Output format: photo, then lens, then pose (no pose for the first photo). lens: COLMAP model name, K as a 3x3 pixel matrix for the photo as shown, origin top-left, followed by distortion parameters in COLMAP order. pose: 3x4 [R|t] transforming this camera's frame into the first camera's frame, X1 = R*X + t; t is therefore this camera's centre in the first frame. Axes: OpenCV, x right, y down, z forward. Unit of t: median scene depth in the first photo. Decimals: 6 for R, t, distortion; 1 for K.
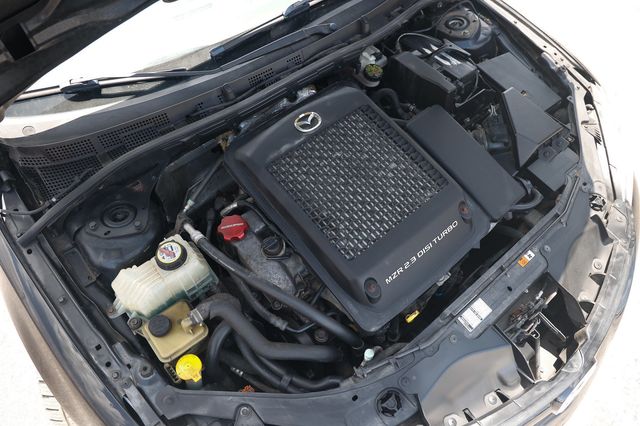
lens RADIAL K [[442.2, 0, 318.7], [0, 442.2, 213.5], [0, 0, 1]] dist [-0.089719, 0.057832]
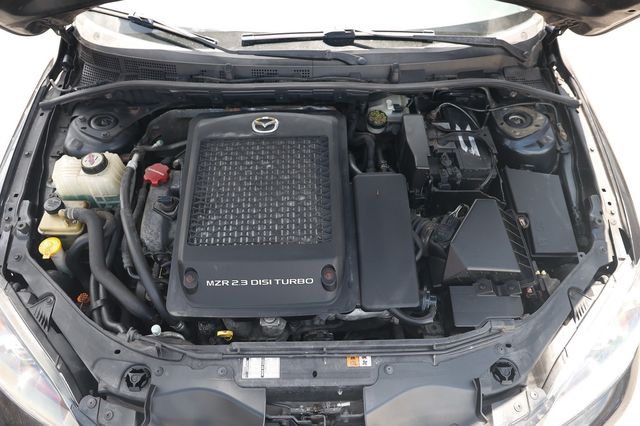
lens RADIAL K [[442.2, 0, 322.9], [0, 442.2, 213.7], [0, 0, 1]] dist [-0.089719, 0.057832]
pose [[0.782726, 0.502031, -0.367837, 0.603448], [-0.523362, 0.850786, 0.047499, -0.156787], [0.336797, 0.155333, 0.928676, 0.109905]]
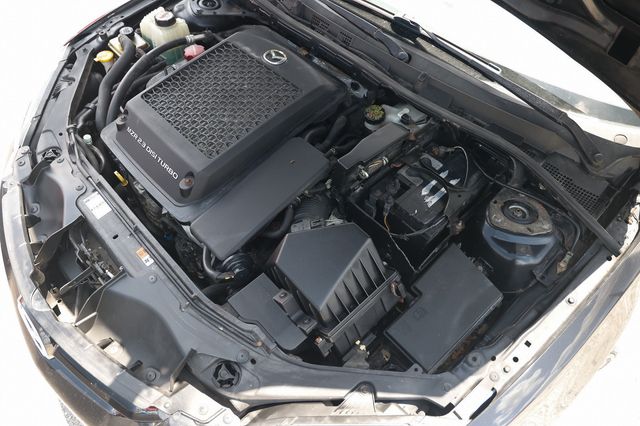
lens RADIAL K [[442.2, 0, 320.3], [0, 442.2, 213.8], [0, 0, 1]] dist [-0.089719, 0.057832]
pose [[0.072209, 0.794124, -0.603451, 1.003479], [-0.855166, 0.360669, 0.372301, -0.598506], [0.513299, 0.489168, 0.705152, 0.501618]]
